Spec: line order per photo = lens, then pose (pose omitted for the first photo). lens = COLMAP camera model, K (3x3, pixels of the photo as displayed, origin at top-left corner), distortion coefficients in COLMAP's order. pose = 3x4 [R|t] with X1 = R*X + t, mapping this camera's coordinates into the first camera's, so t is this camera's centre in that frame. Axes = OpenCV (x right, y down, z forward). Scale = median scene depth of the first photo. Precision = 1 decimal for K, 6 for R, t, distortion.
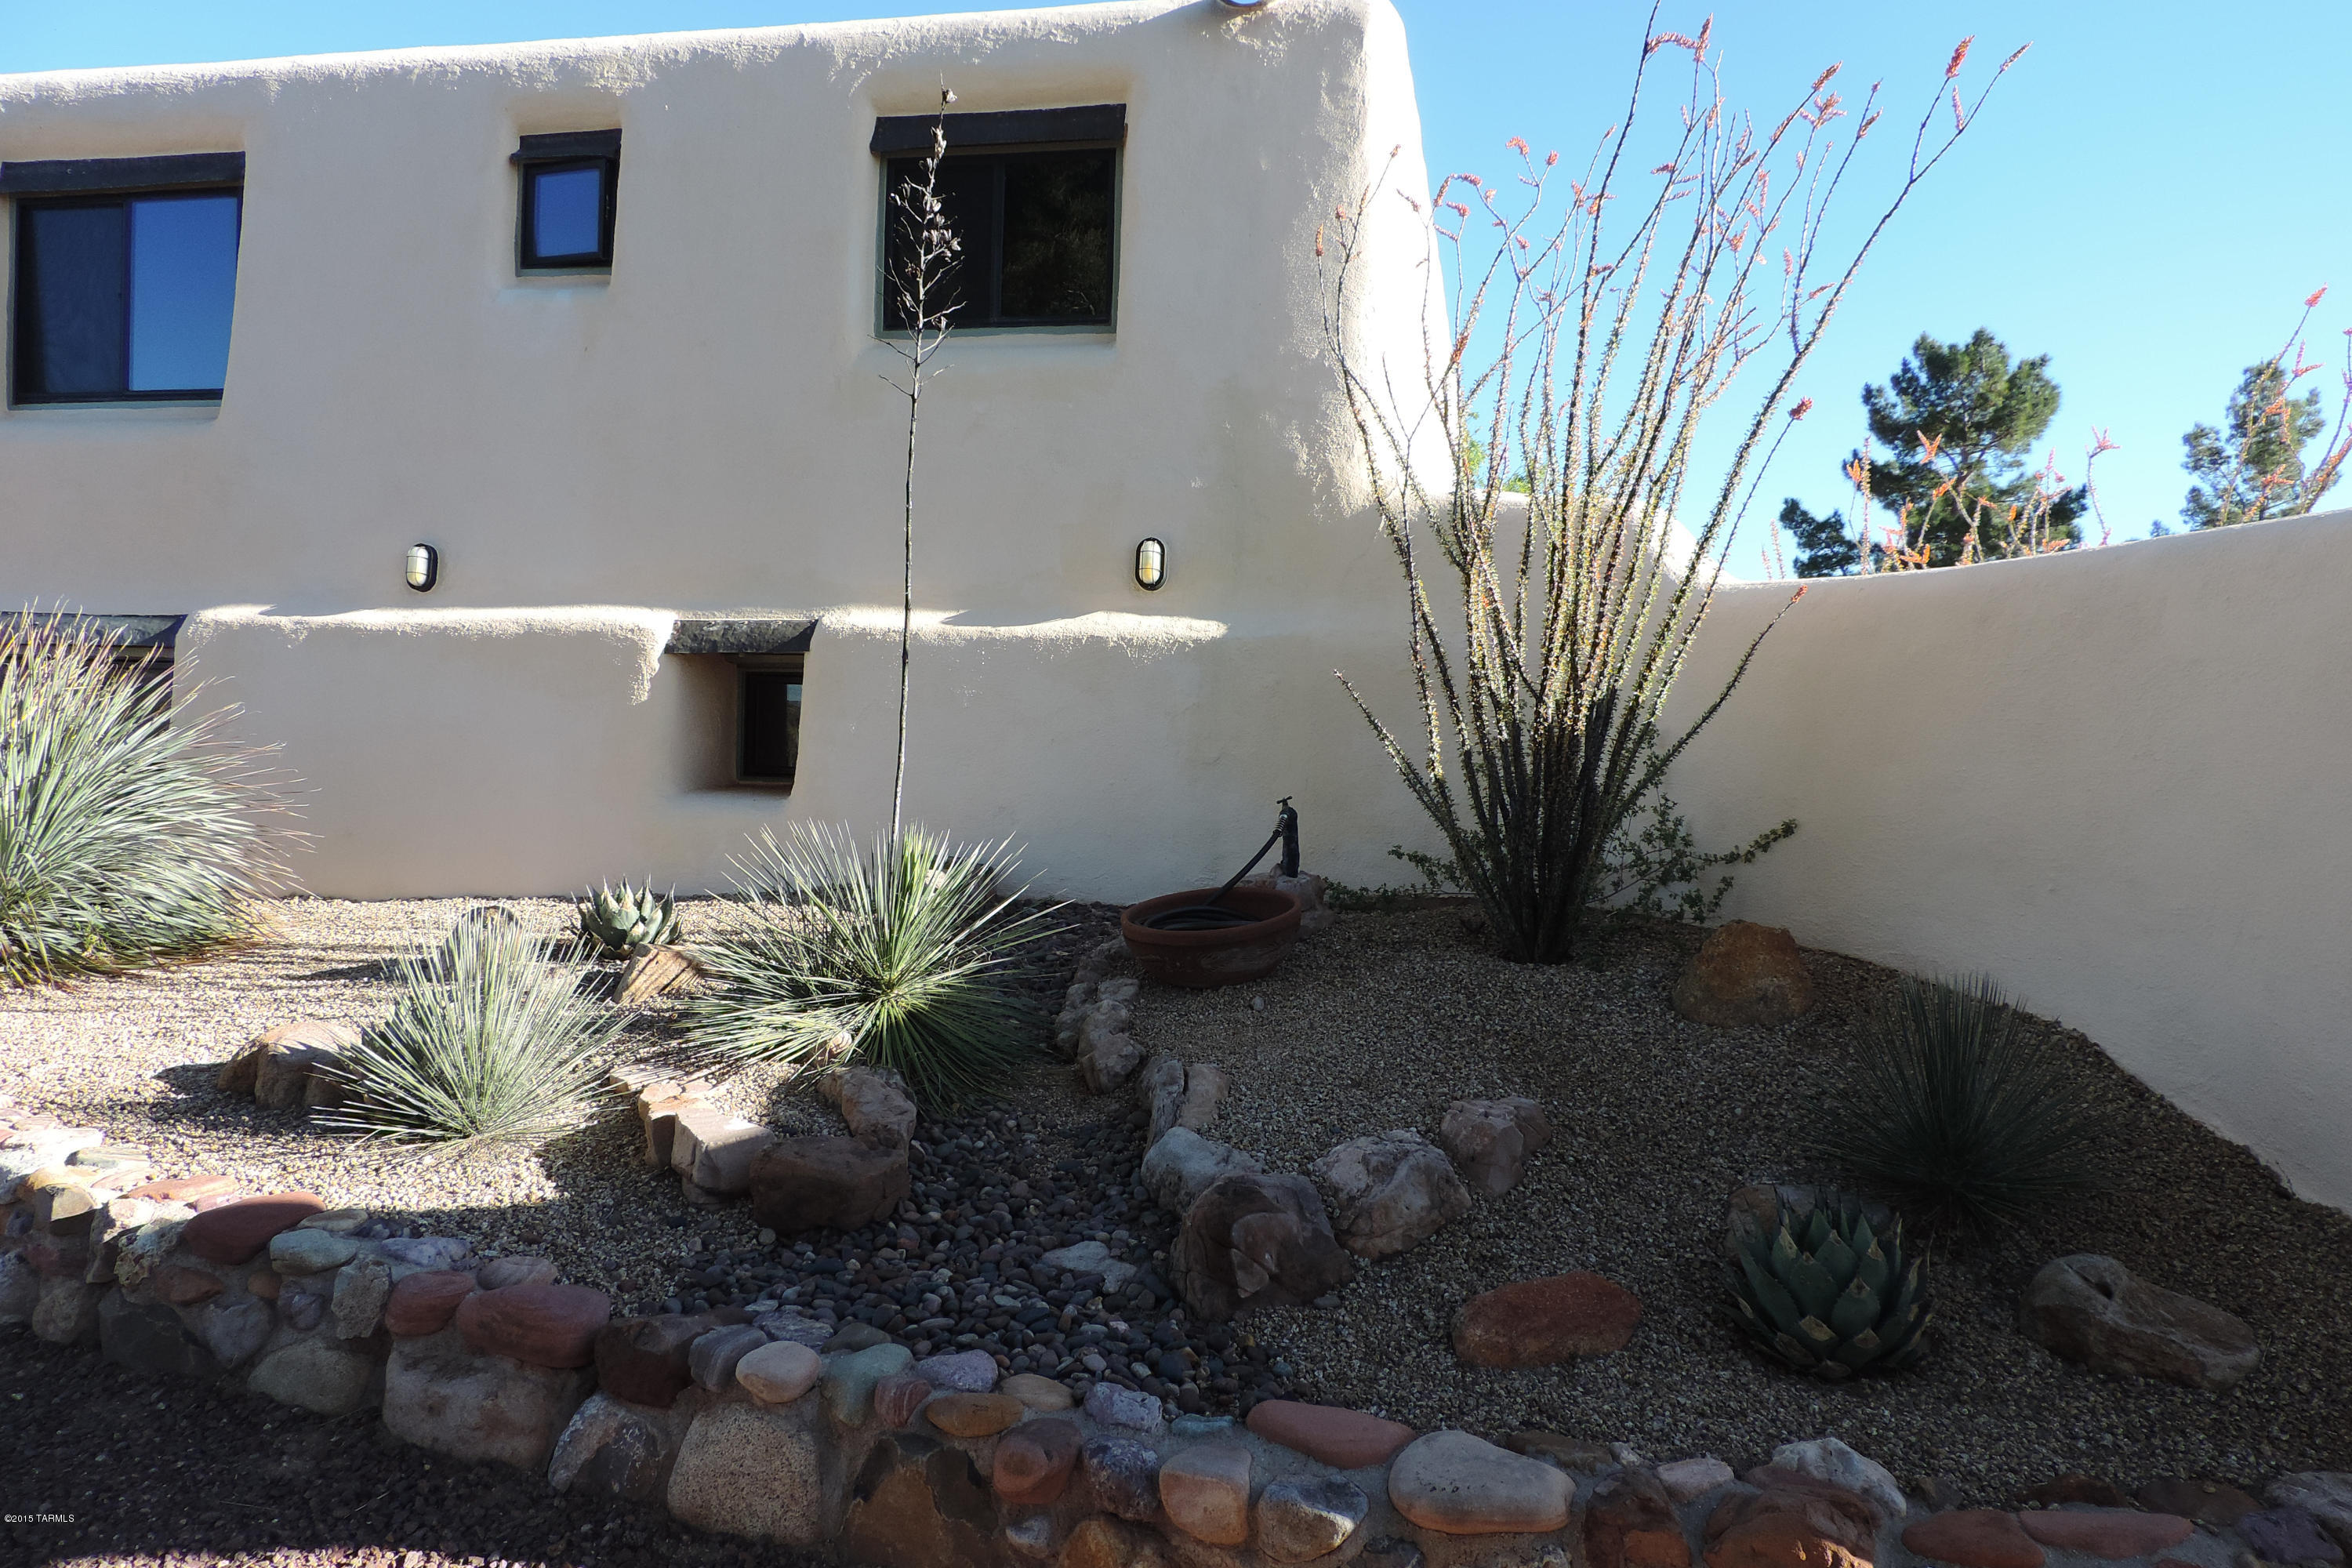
lens RADIAL K [[1679.1, 0, 1179.8], [0, 1679.1, 775.6], [0, 0, 1]] dist [-0.029204, 0.012633]
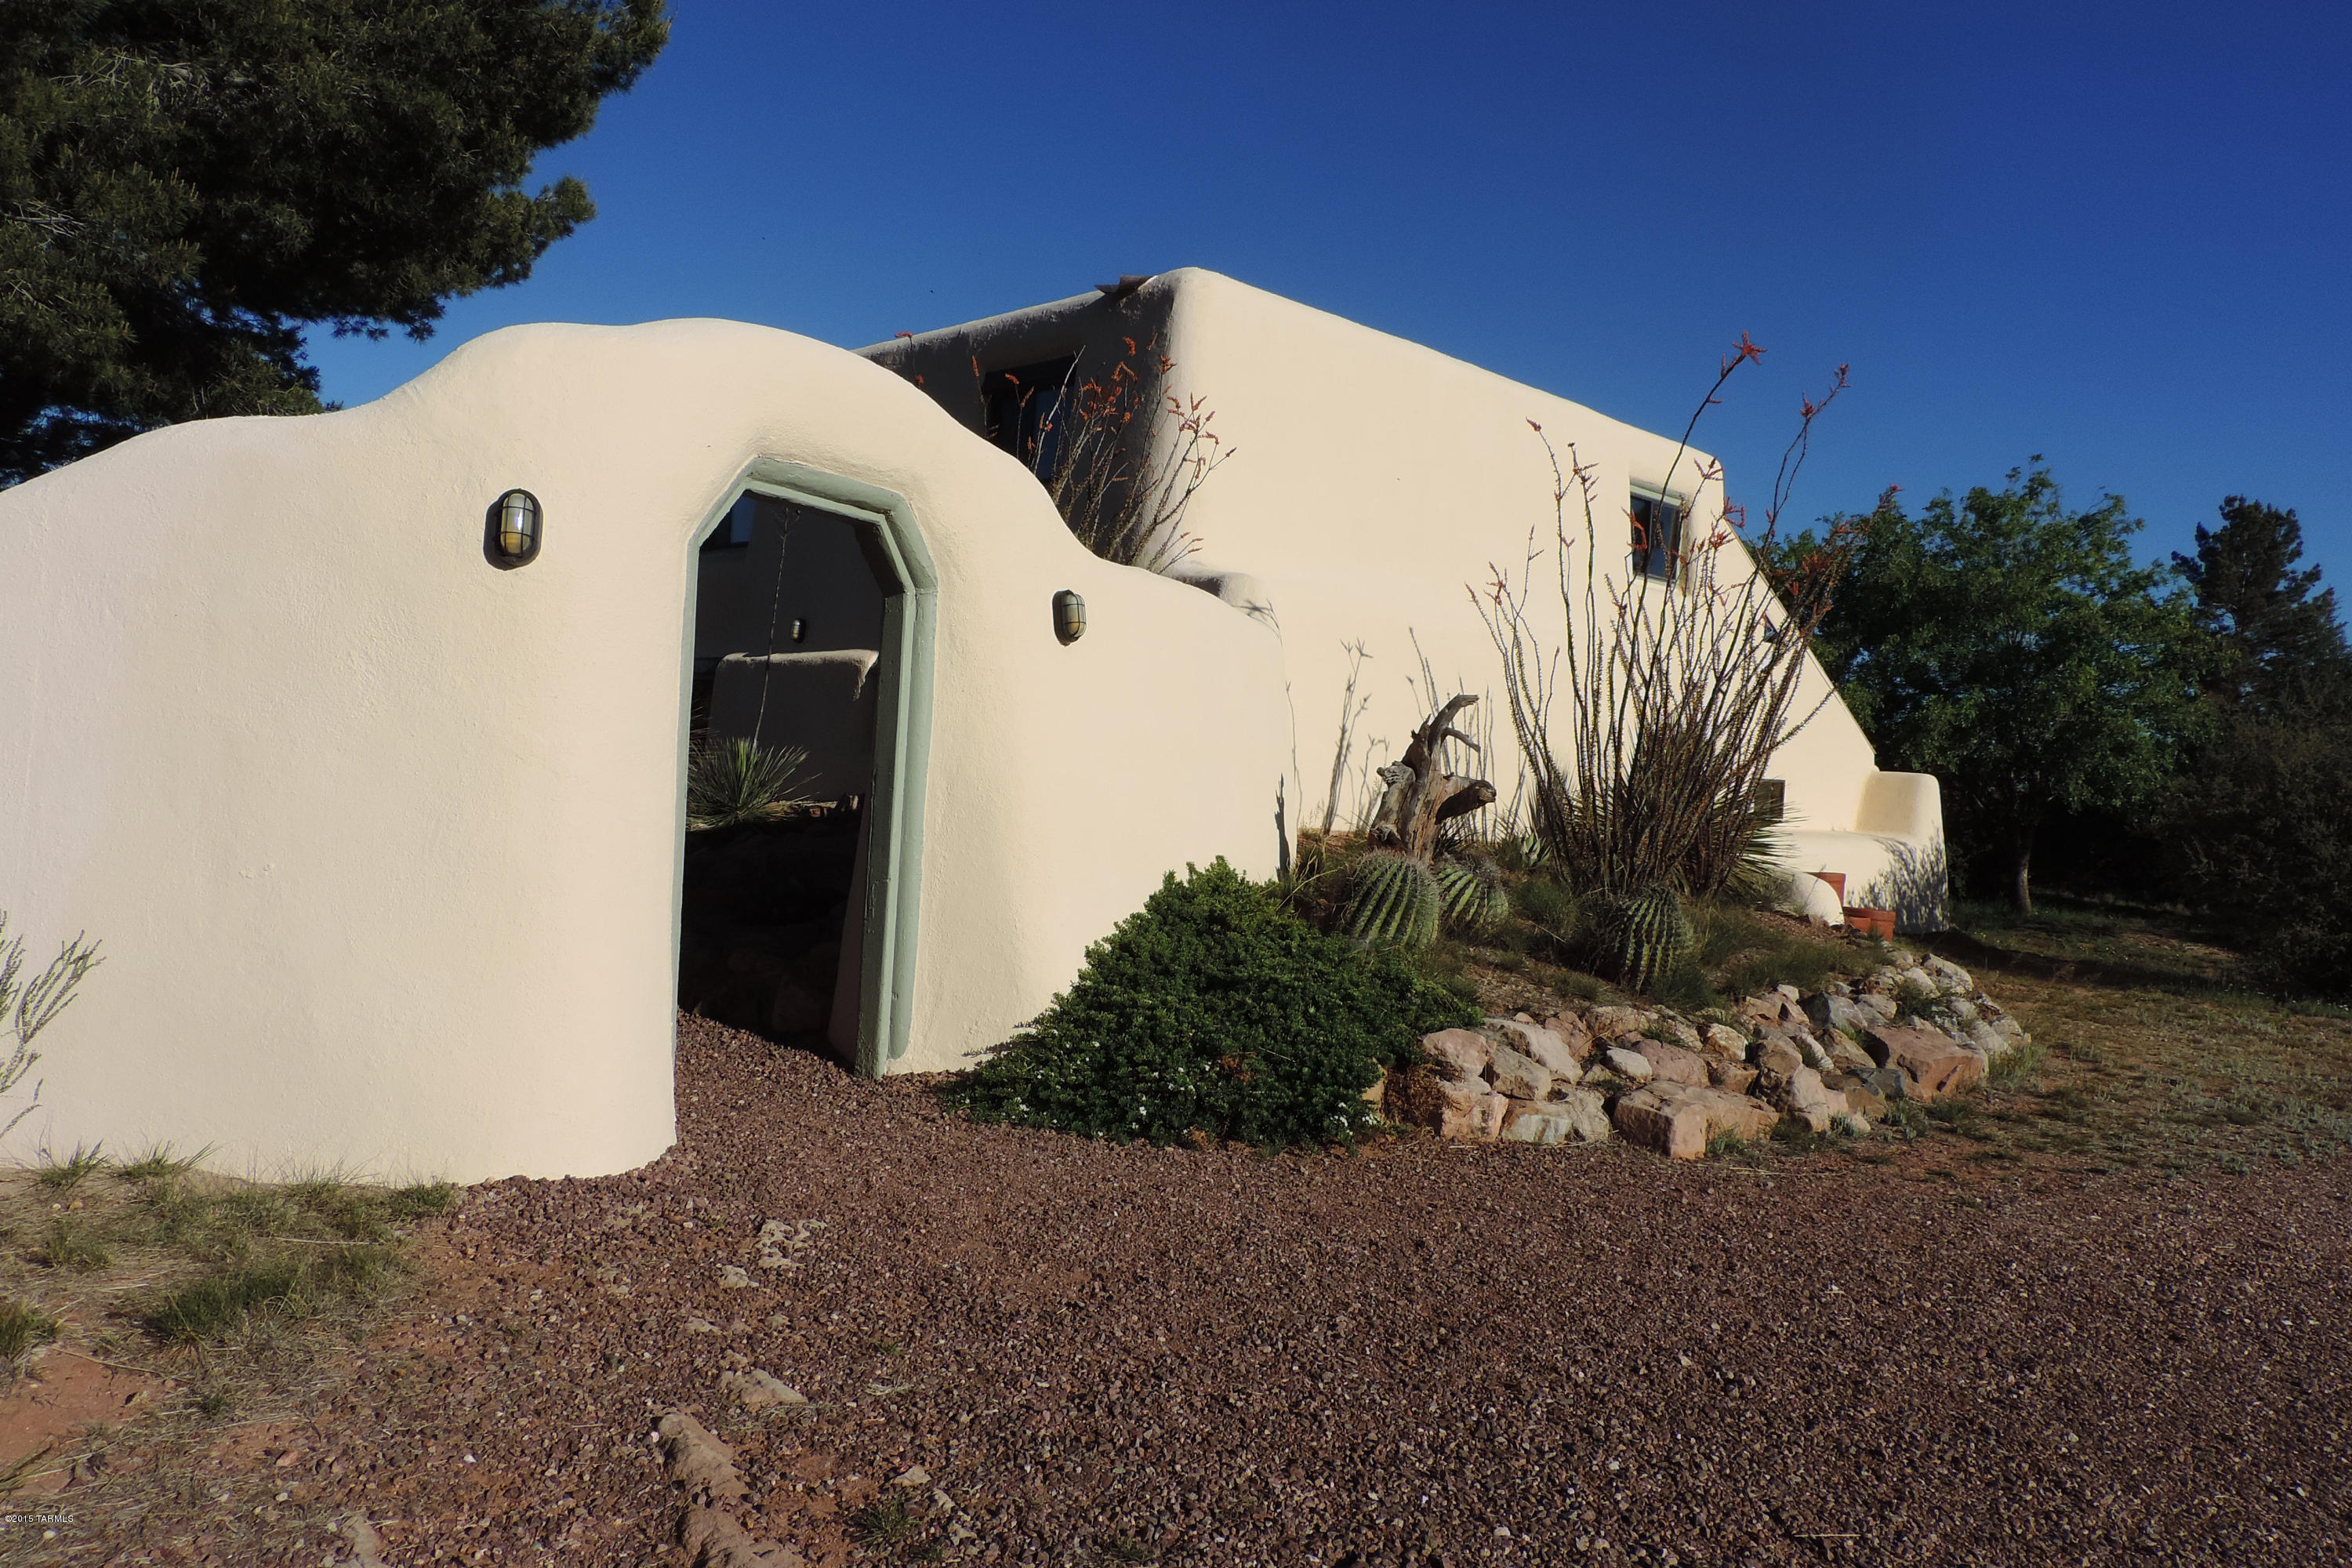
lens RADIAL K [[1679.1, 0, 1177.2], [0, 1679.1, 781.1], [0, 0, 1]] dist [-0.029204, 0.012633]
pose [[0.833256, 0.017120, -0.552622, 1.379509], [-0.016587, 0.999845, 0.005965, 0.046504], [0.552638, 0.004196, 0.833411, -0.541525]]
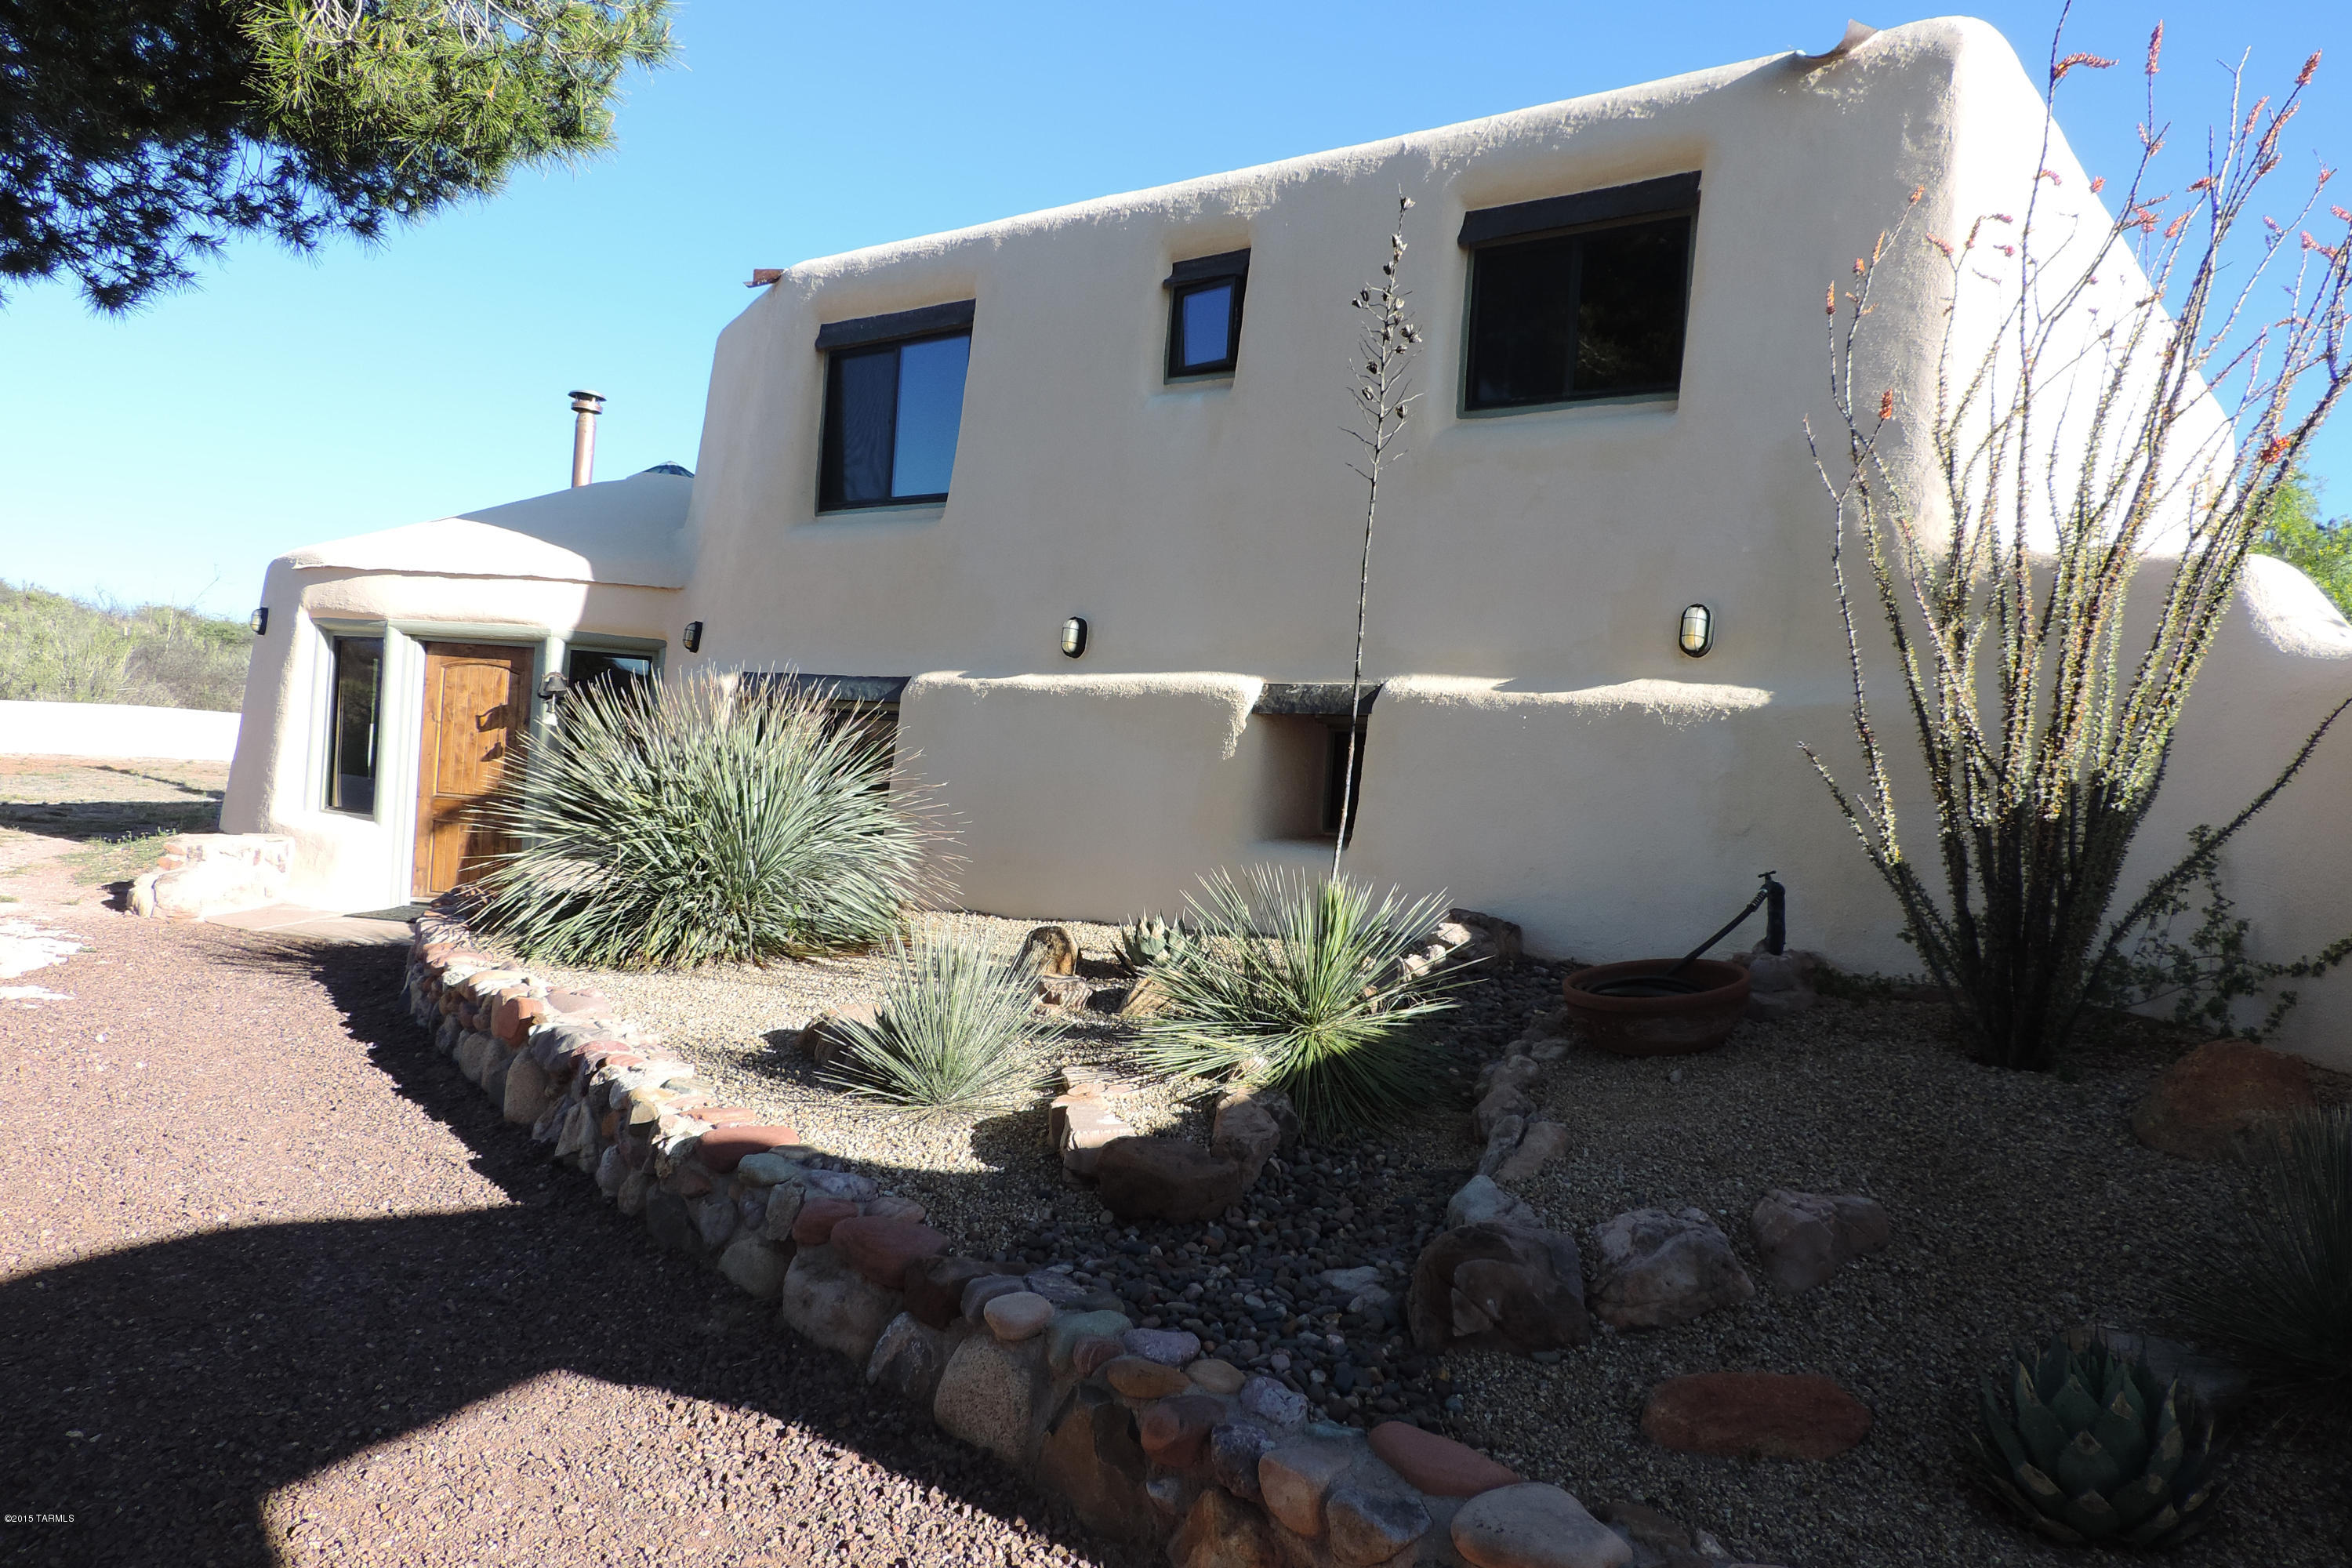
lens RADIAL K [[1679.1, 0, 1185.2], [0, 1679.1, 773.7], [0, 0, 1]] dist [-0.029204, 0.012633]
pose [[0.889447, 0.030037, -0.456050, 0.213303], [-0.047352, 0.998524, -0.026585, -0.001864], [0.454579, 0.045241, 0.889557, -0.013735]]
